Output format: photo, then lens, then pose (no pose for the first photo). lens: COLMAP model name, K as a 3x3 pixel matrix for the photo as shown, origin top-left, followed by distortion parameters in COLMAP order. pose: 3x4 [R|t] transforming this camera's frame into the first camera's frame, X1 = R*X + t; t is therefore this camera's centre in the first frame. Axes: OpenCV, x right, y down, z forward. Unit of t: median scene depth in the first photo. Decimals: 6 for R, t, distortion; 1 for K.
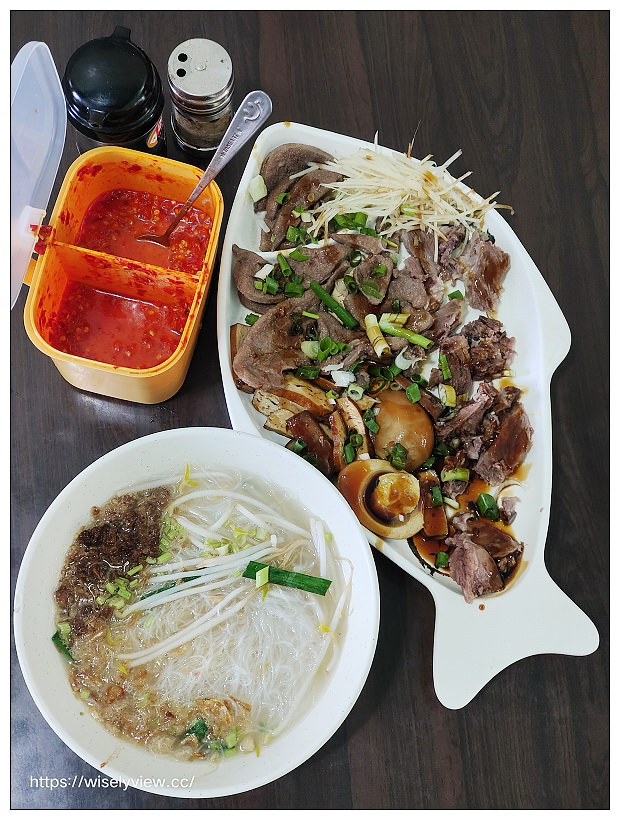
lens RADIAL K [[1177.9, 0, 309.7], [0, 1177.9, 412.5], [0, 0, 1]] dist [0.308016, 0.000000]
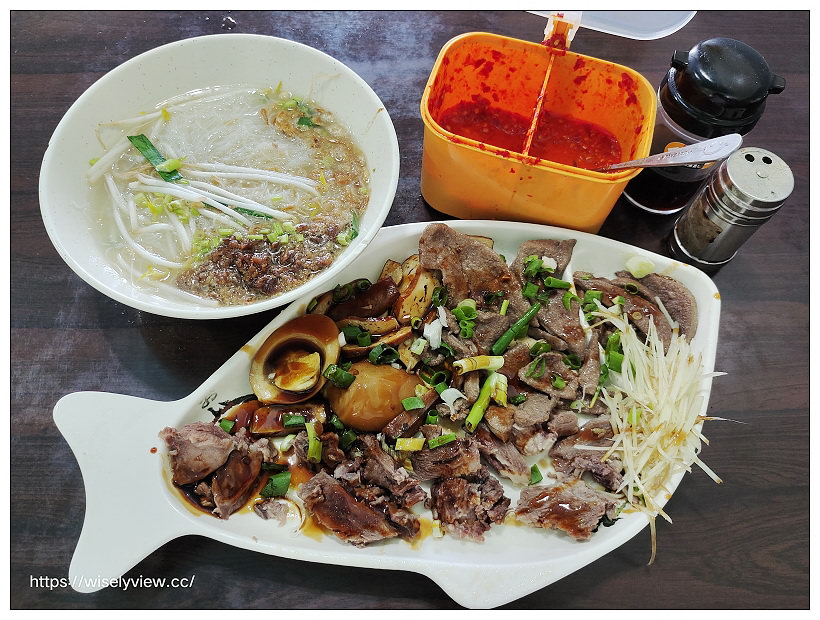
lens RADIAL K [[595.2, 0, 409.9], [0, 595.2, 307.8], [0, 0, 1]] dist [0.046381, -0.034361]
pose [[-0.060039, 0.879239, -0.472582, 0.233052], [-0.974369, 0.051202, 0.219050, -0.114197], [0.216794, 0.473621, 0.853629, 0.577569]]
